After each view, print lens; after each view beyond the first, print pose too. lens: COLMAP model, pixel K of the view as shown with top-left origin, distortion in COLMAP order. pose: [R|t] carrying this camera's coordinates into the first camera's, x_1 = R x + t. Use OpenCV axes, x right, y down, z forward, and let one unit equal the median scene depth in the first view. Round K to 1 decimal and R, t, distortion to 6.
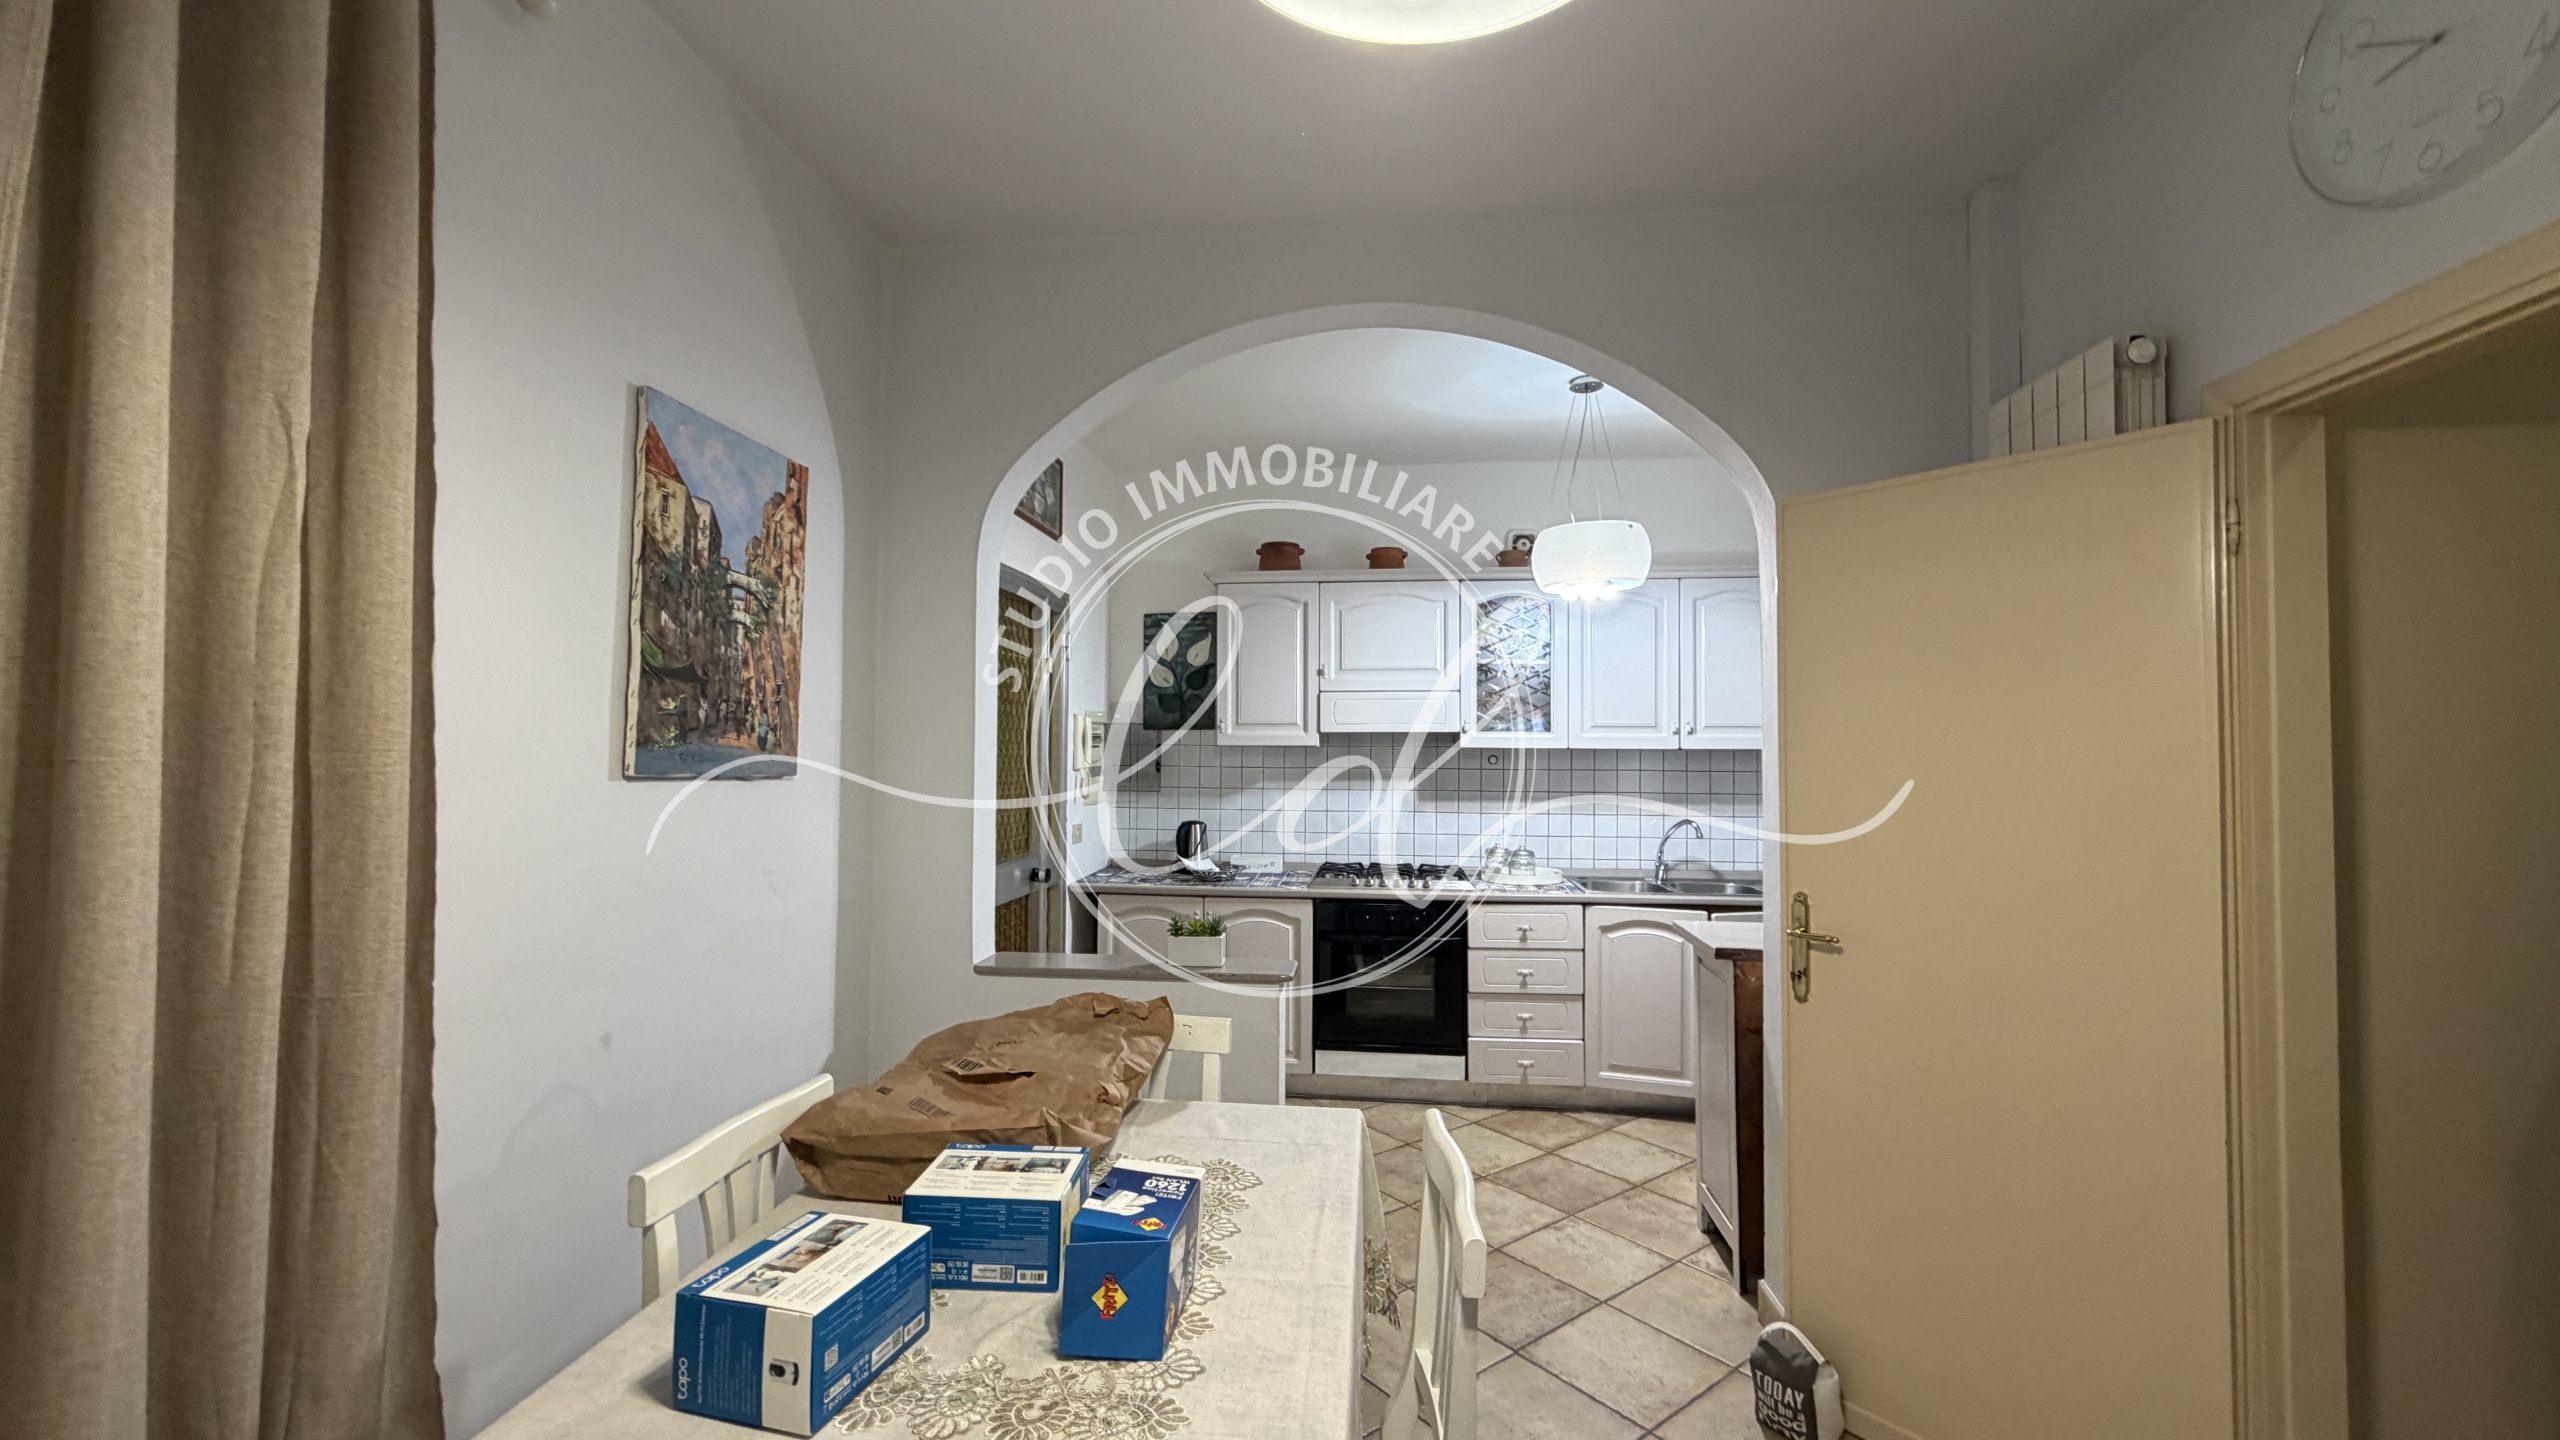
lens RADIAL K [[1017.1, 0, 1272.6], [0, 1017.1, 720.4], [0, 0, 1]] dist [0.000593, -0.000223]
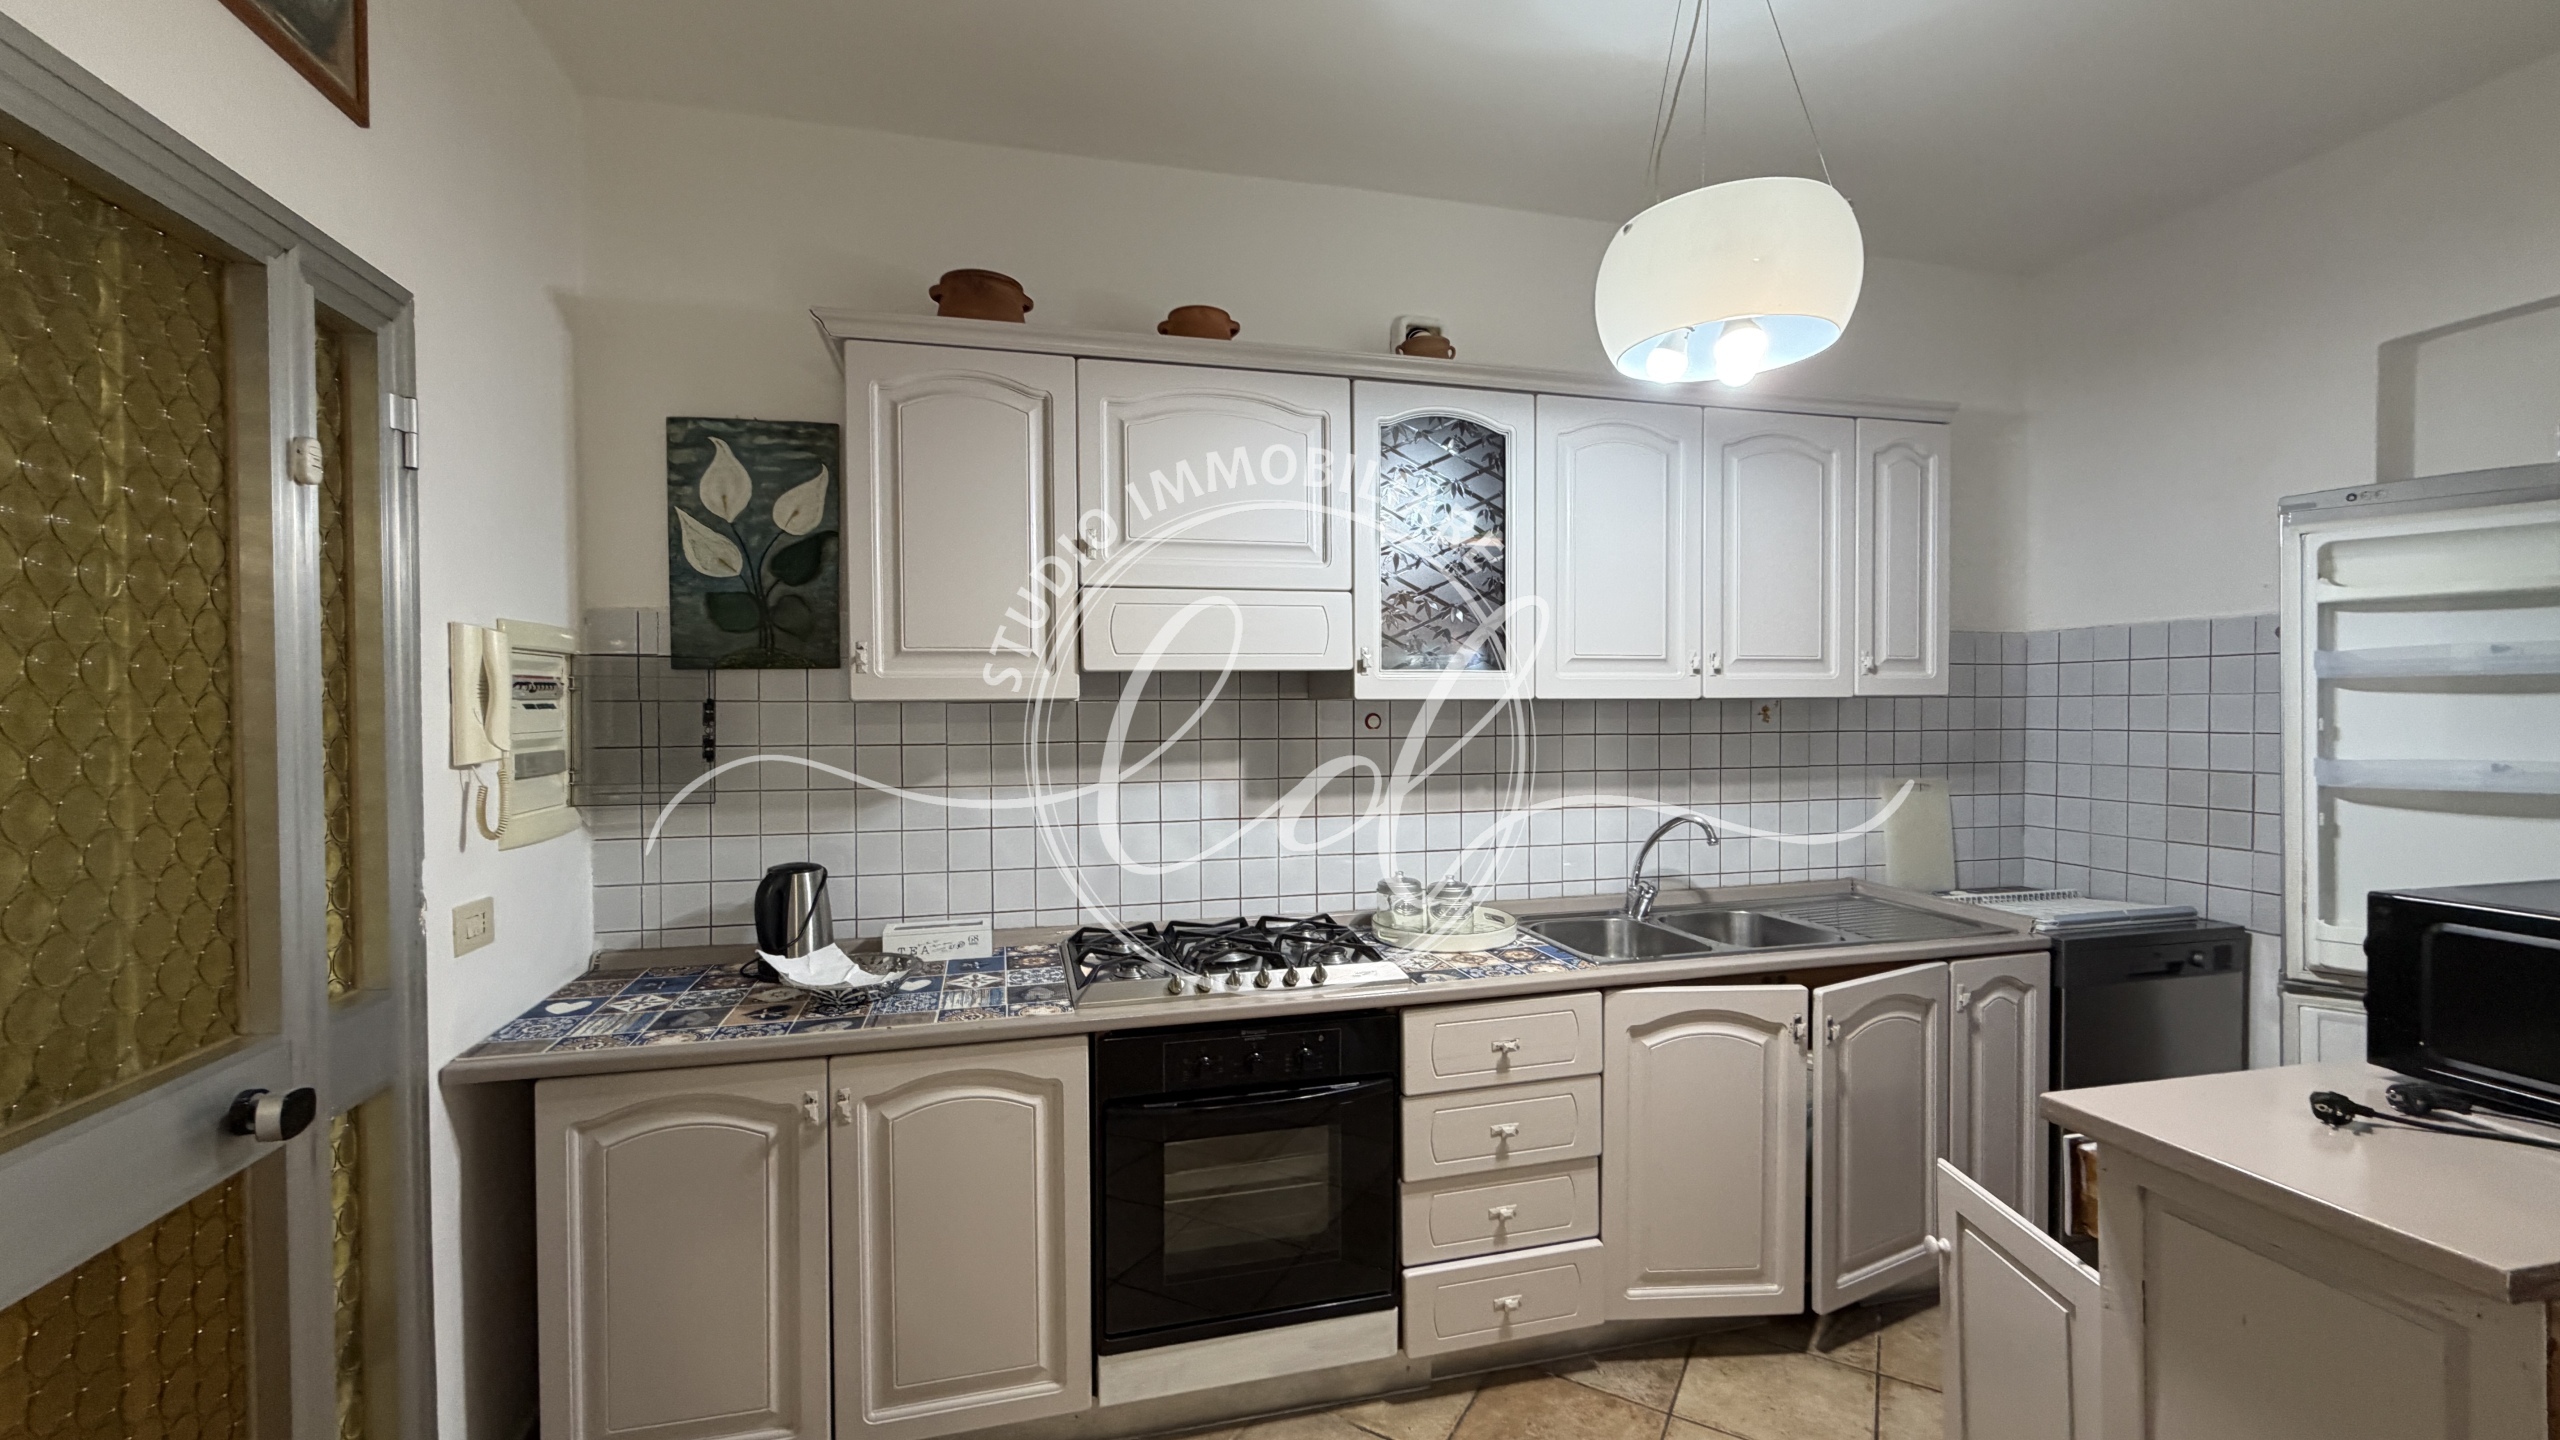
lens RADIAL K [[1017.1, 0, 1276.3], [0, 1017.1, 721.0], [0, 0, 1]] dist [0.000593, -0.000223]
pose [[0.933036, -0.016834, 0.359389, -0.045236], [0.002228, 0.999156, 0.041015, 0.017293], [-0.359776, -0.037468, 0.932286, 0.569387]]
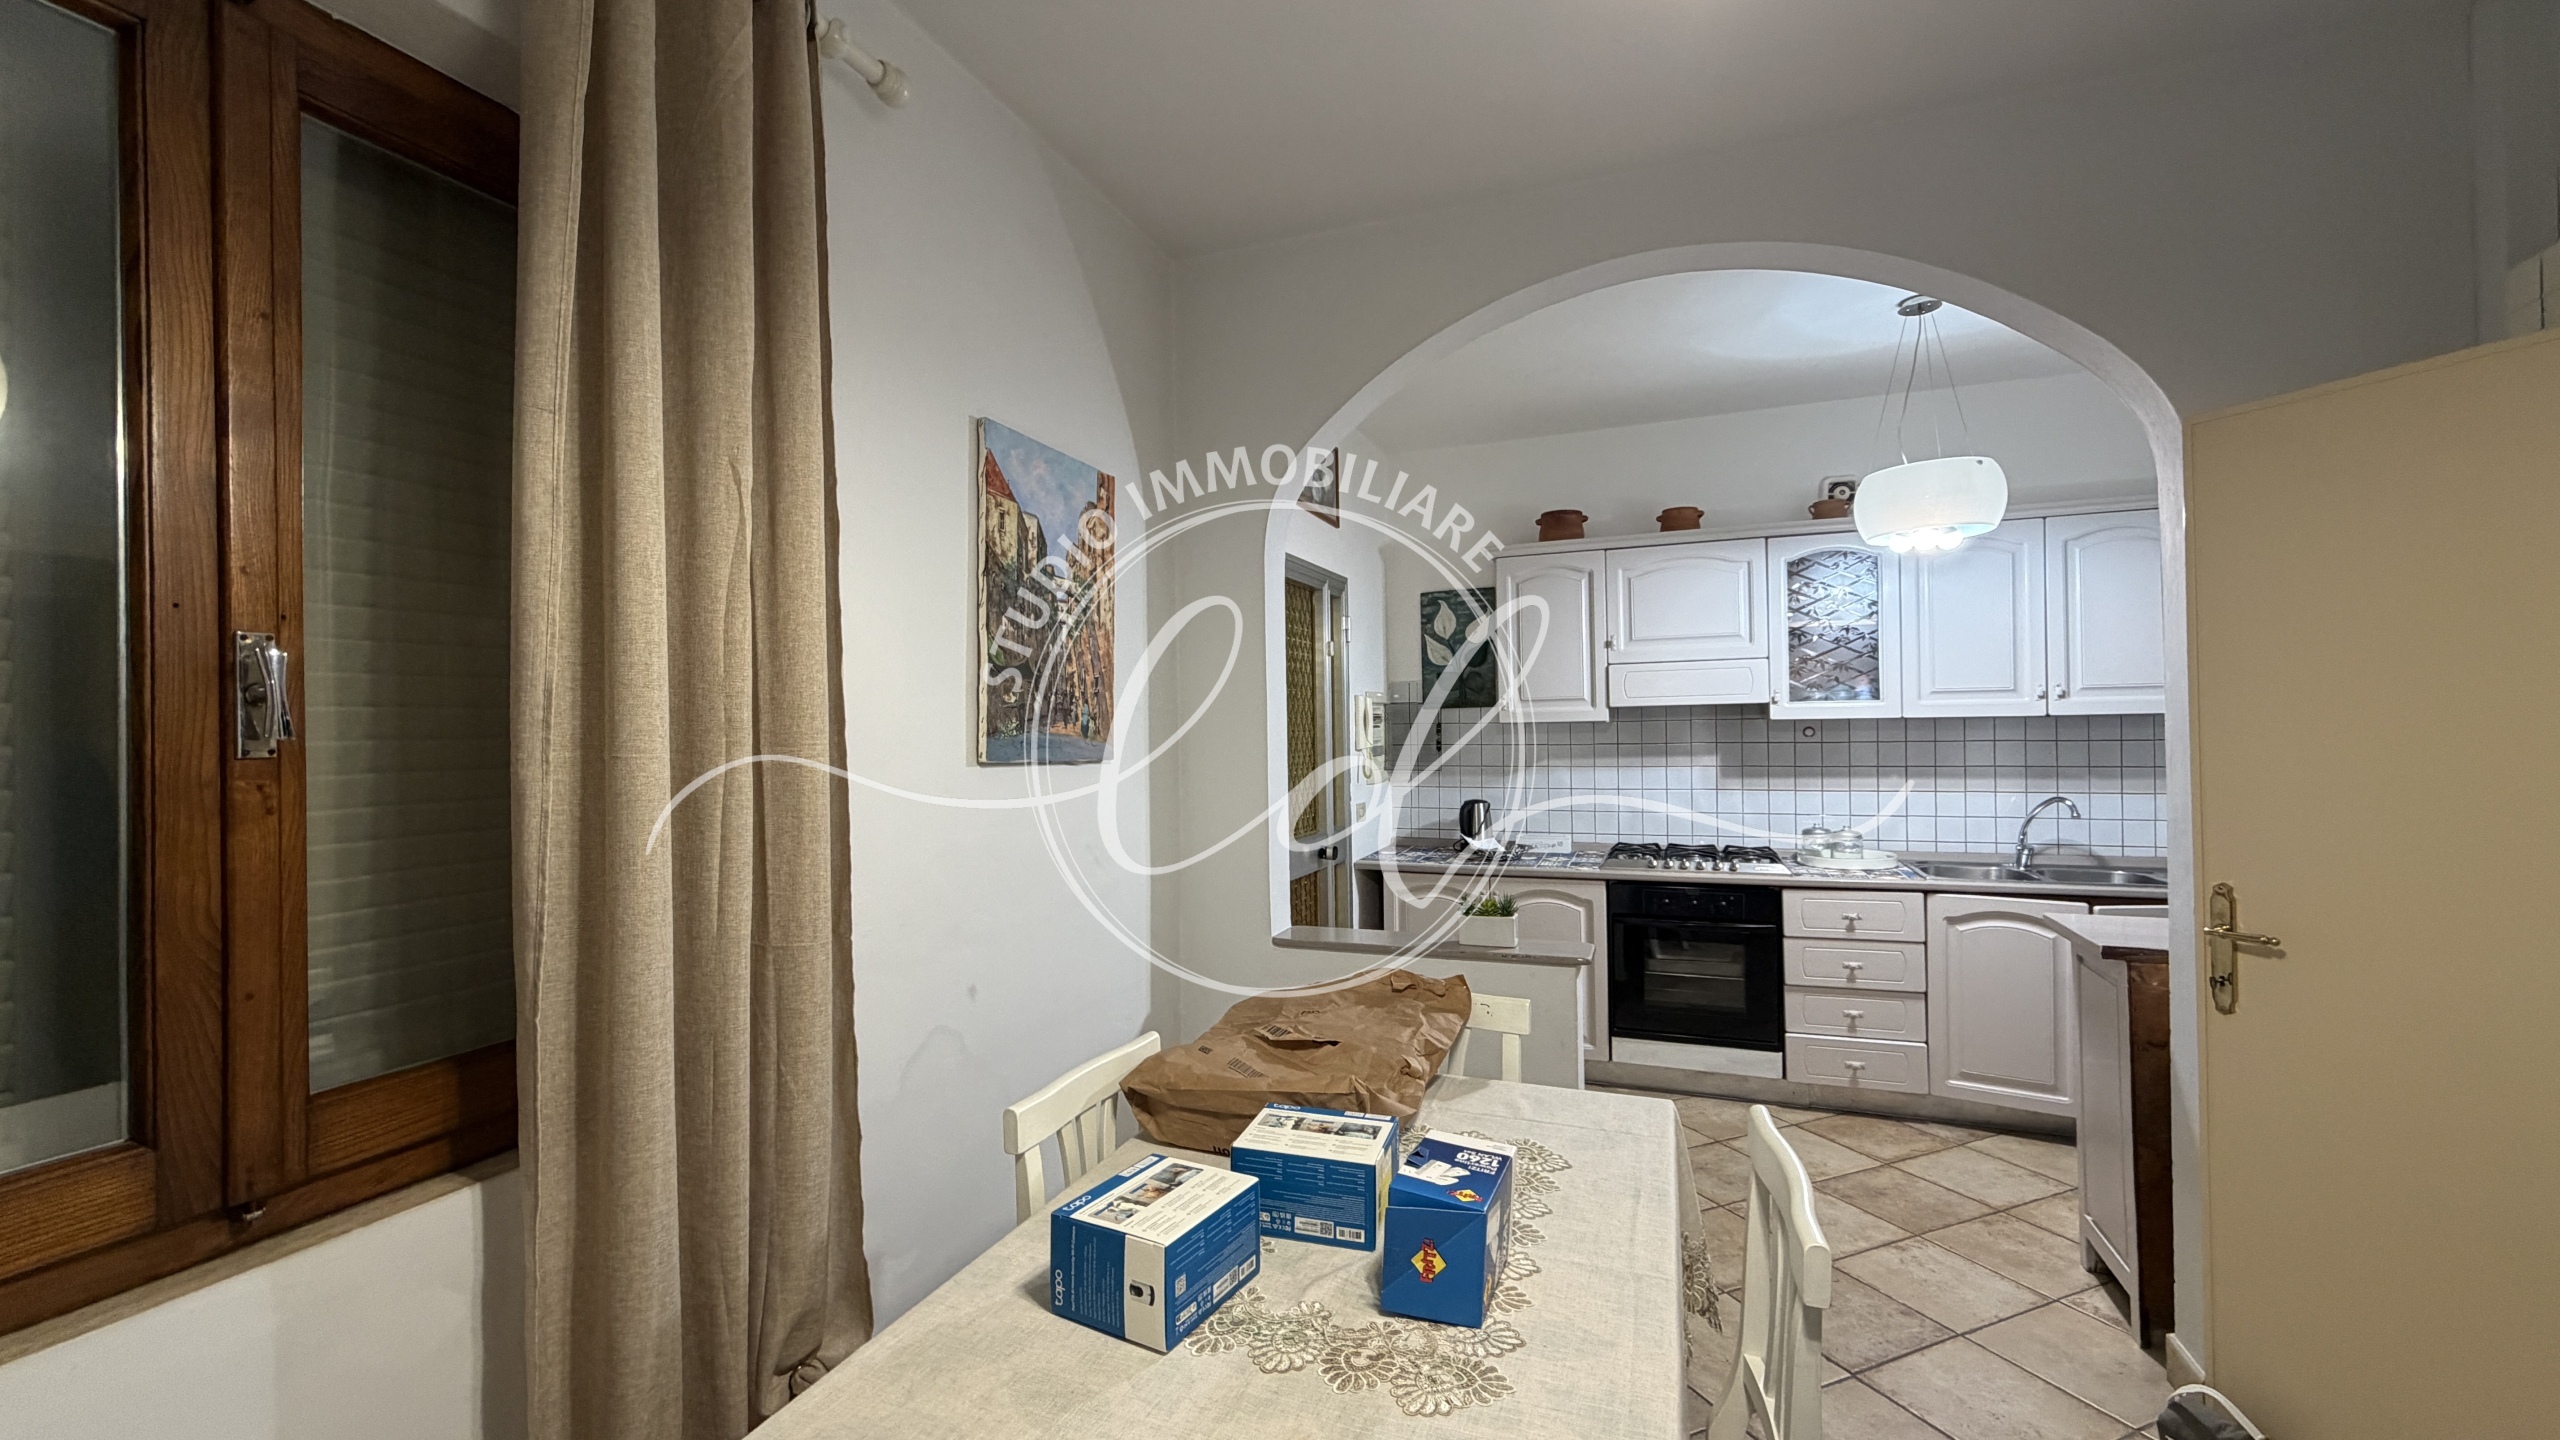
lens RADIAL K [[1017.1, 0, 1274.7], [0, 1017.1, 721.2], [0, 0, 1]] dist [0.000593, -0.000223]
pose [[0.964806, -0.022506, -0.261997, -0.007222], [0.028261, 0.999435, 0.018215, -0.001355], [0.261439, -0.024978, 0.964897, -0.006510]]
